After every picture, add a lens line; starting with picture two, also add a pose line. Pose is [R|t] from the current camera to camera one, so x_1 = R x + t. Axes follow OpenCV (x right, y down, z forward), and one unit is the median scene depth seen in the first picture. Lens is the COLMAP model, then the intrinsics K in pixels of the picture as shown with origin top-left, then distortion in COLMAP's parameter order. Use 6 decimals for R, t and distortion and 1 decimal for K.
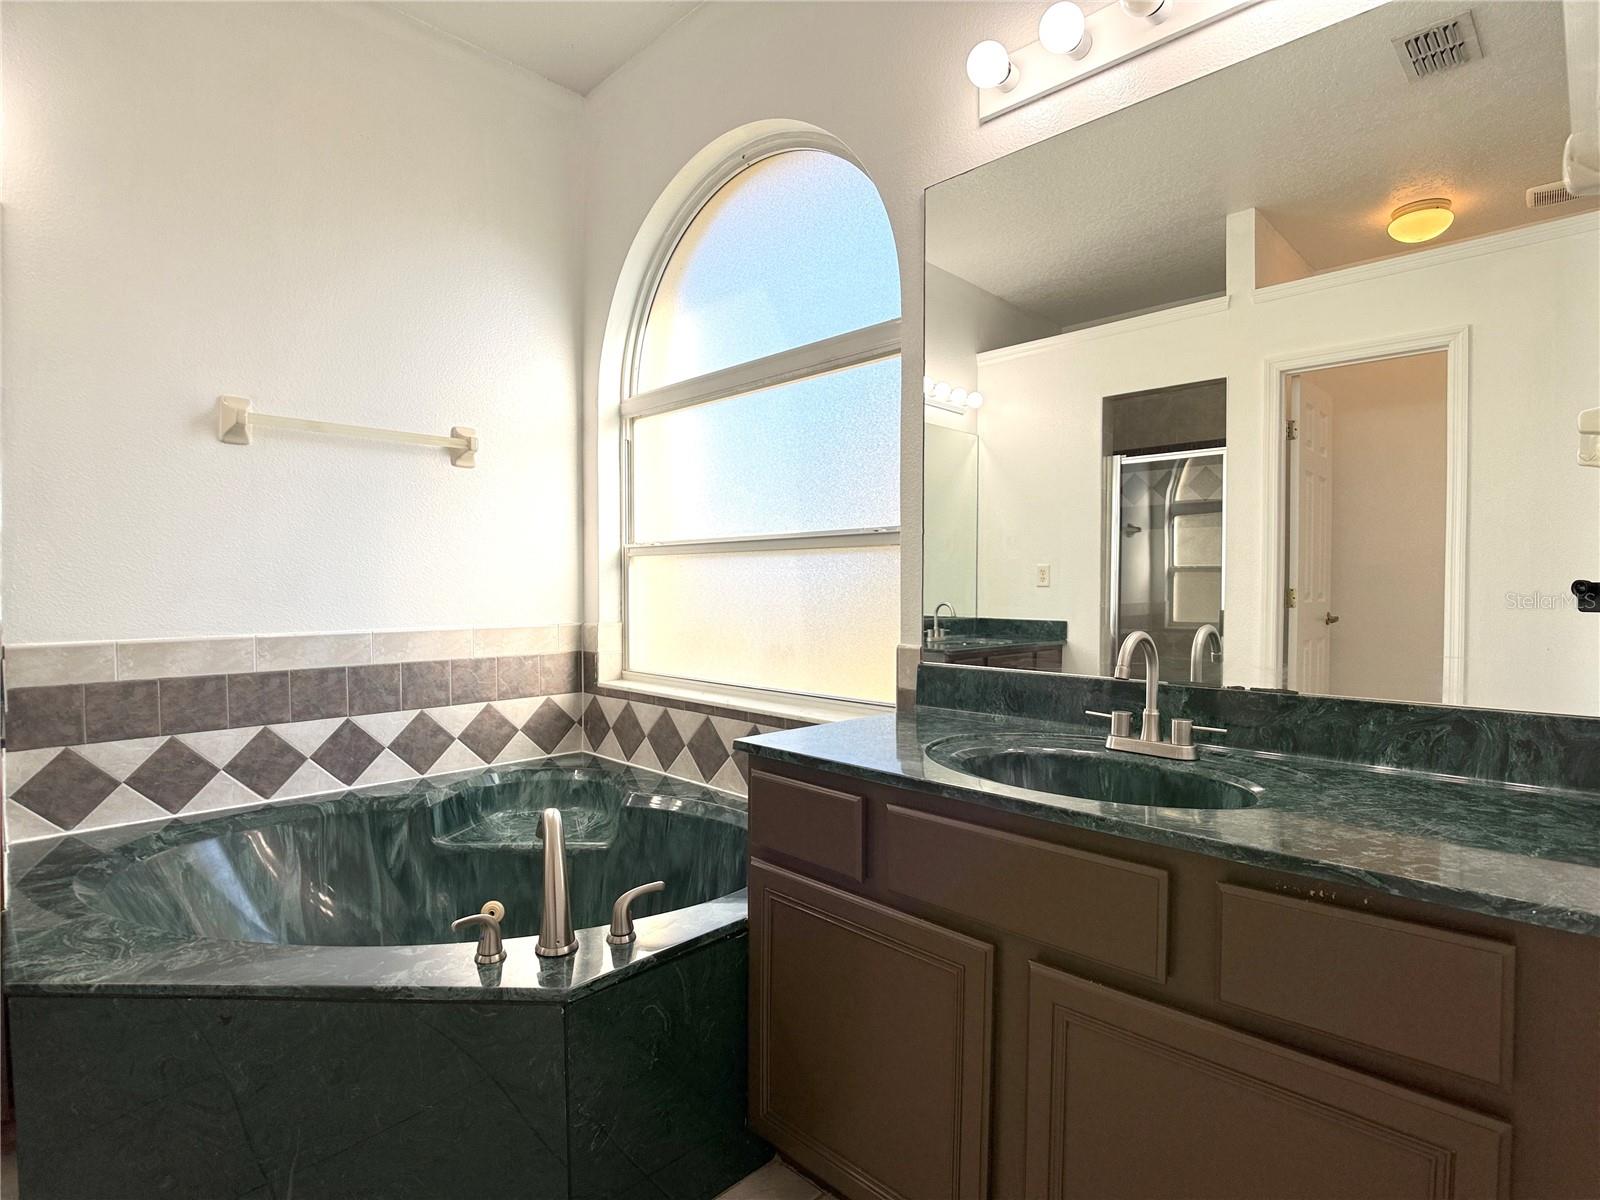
lens RADIAL K [[813.0, 0, 805.2], [0, 813.0, 597.1], [0, 0, 1]] dist [-0.034294, -0.001280]
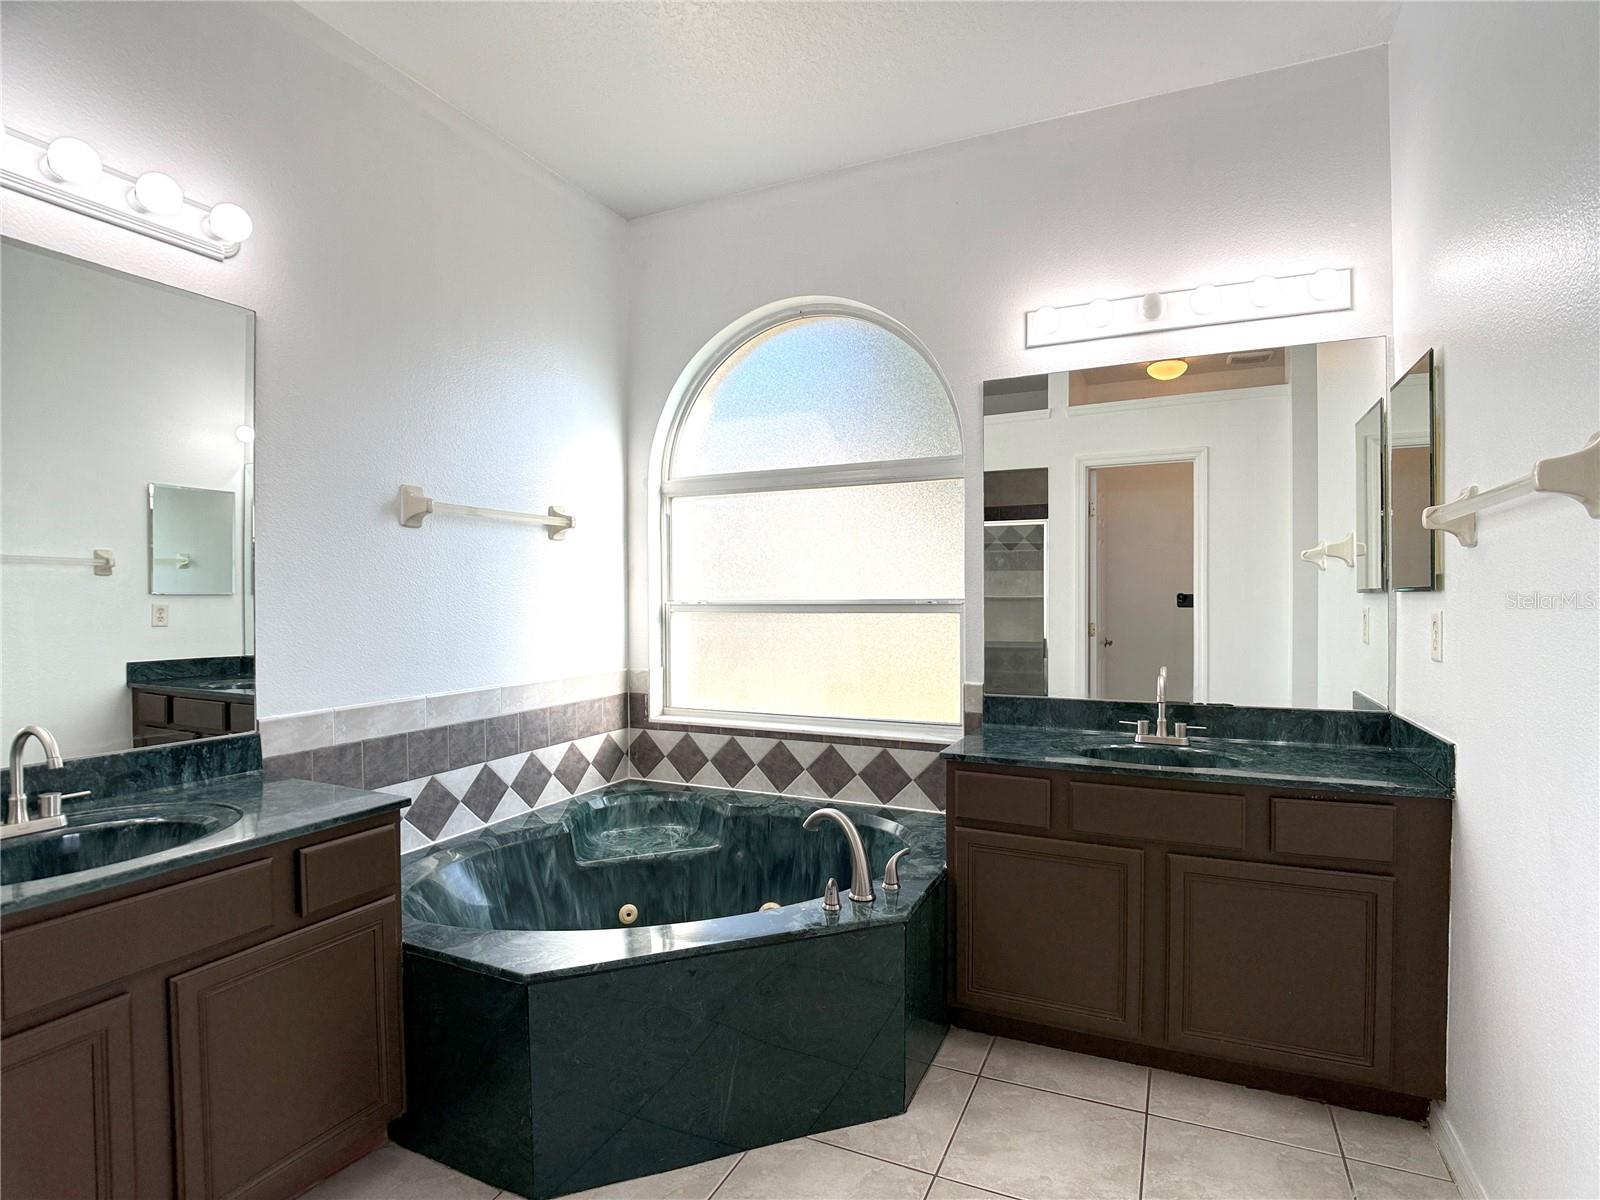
lens RADIAL K [[813.0, 0, 802.4], [0, 813.0, 603.8], [0, 0, 1]] dist [-0.034294, -0.001280]
pose [[0.941485, -0.009162, 0.336931, -0.554053], [0.011457, 0.999923, -0.004825, -0.069041], [-0.336861, 0.008403, 0.941517, -0.247650]]
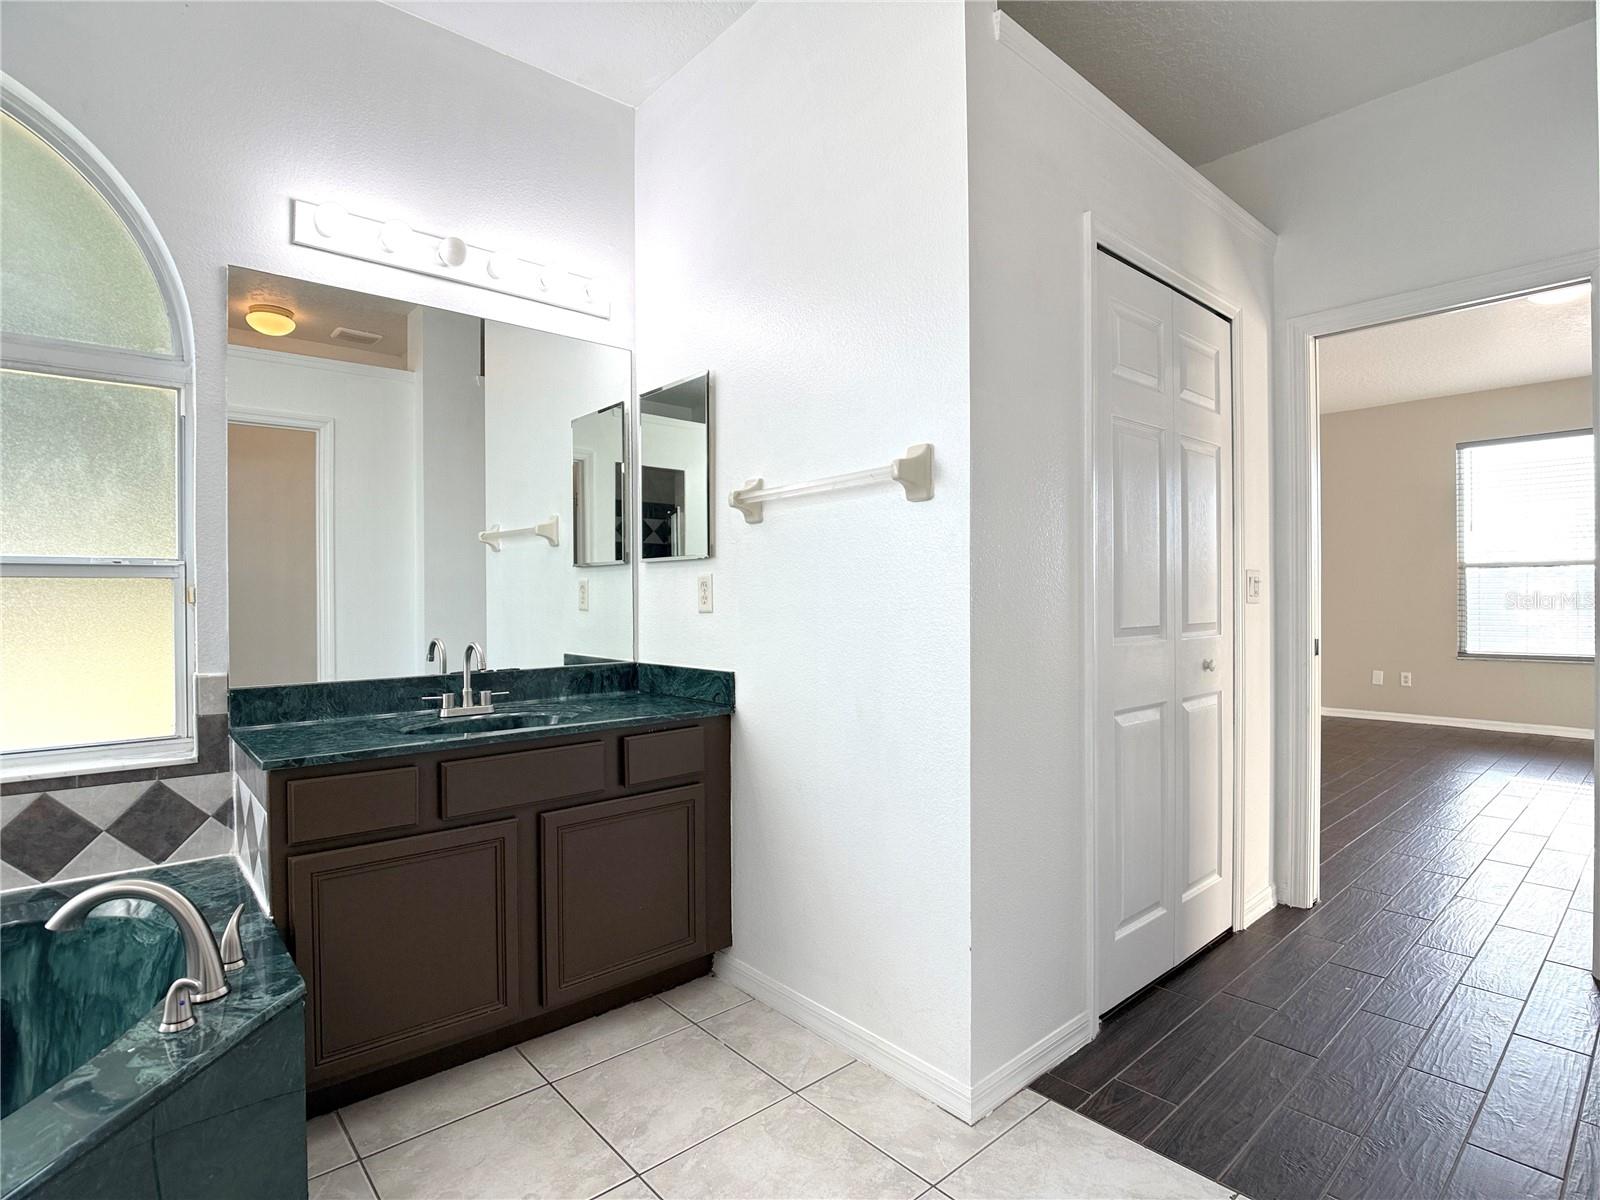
lens RADIAL K [[813.0, 0, 807.0], [0, 813.0, 604.0], [0, 0, 1]] dist [-0.034294, -0.001280]
pose [[0.058435, -0.015508, 0.998171, -0.738146], [0.019960, 0.999698, 0.014364, -0.029483], [-0.998092, 0.019084, 0.058726, 0.113550]]
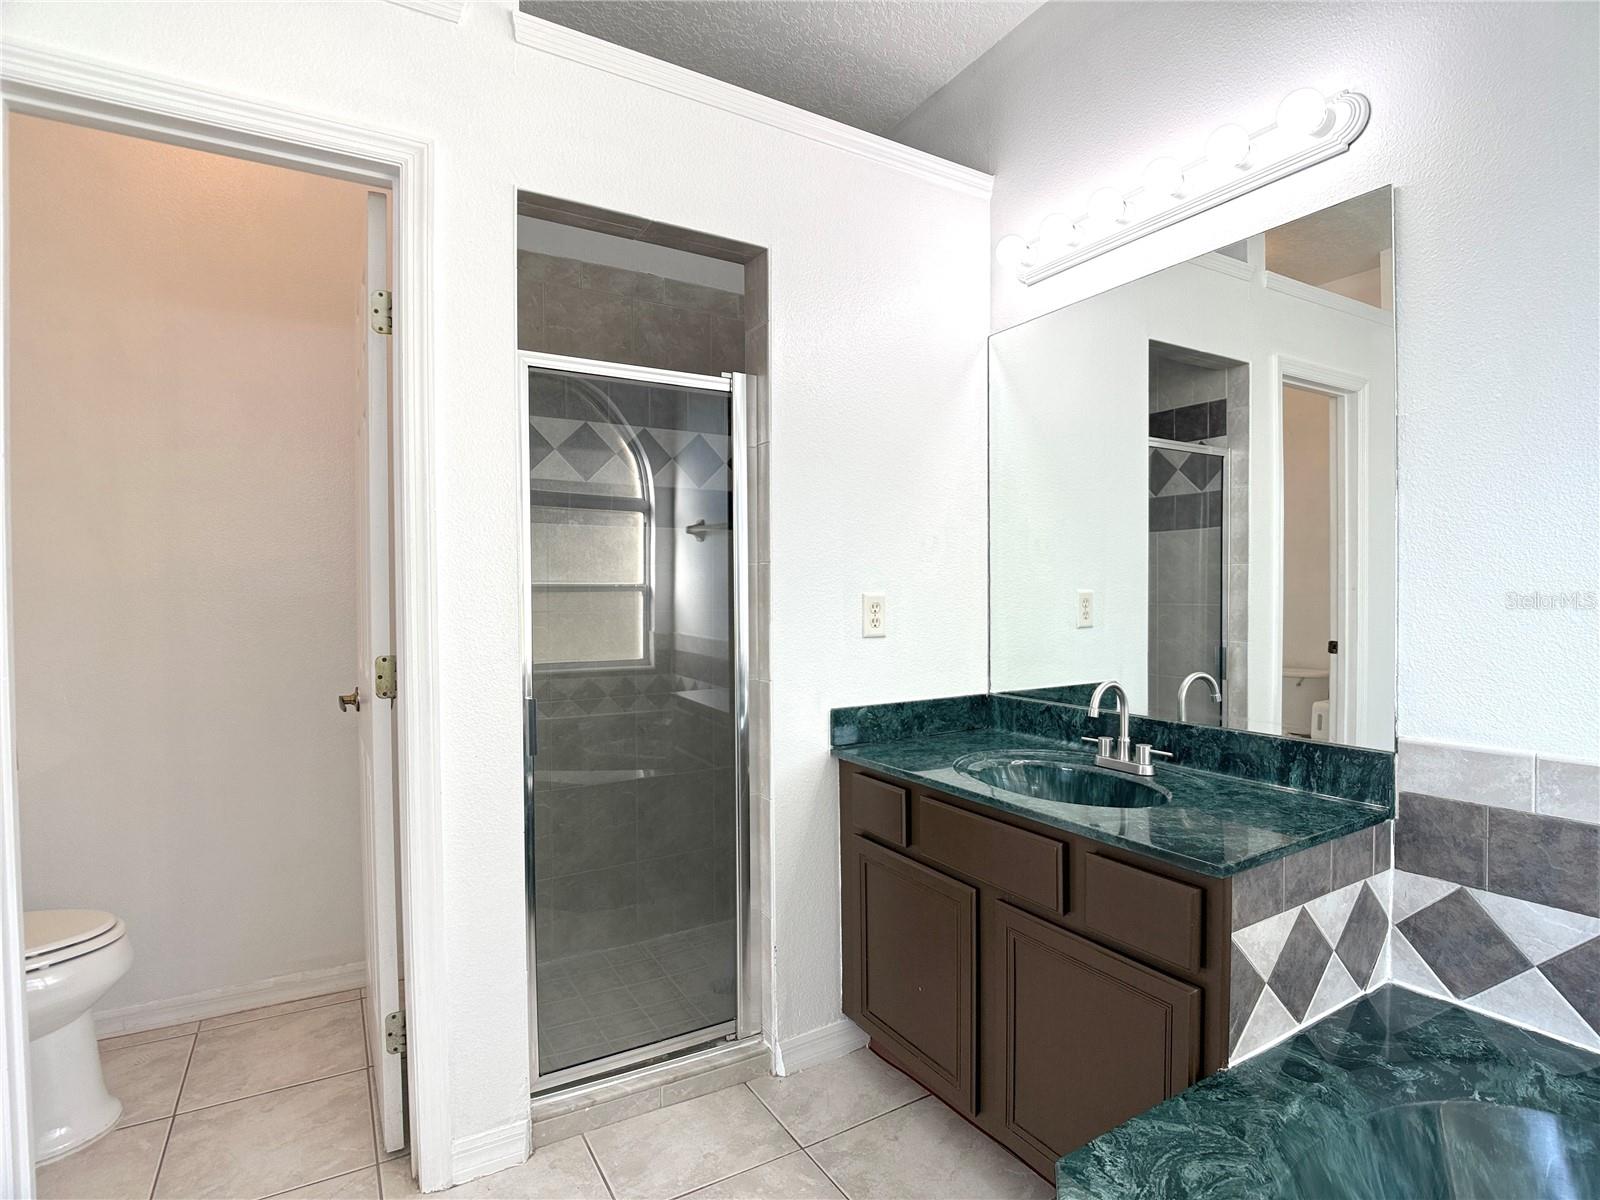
lens RADIAL K [[813.0, 0, 802.0], [0, 813.0, 599.1], [0, 0, 1]] dist [-0.034294, -0.001280]
pose [[-0.256830, 0.011752, -0.966385, -0.062615], [-0.009113, 0.999852, 0.014580, -0.069568], [0.966414, 0.012551, -0.256685, 0.501202]]
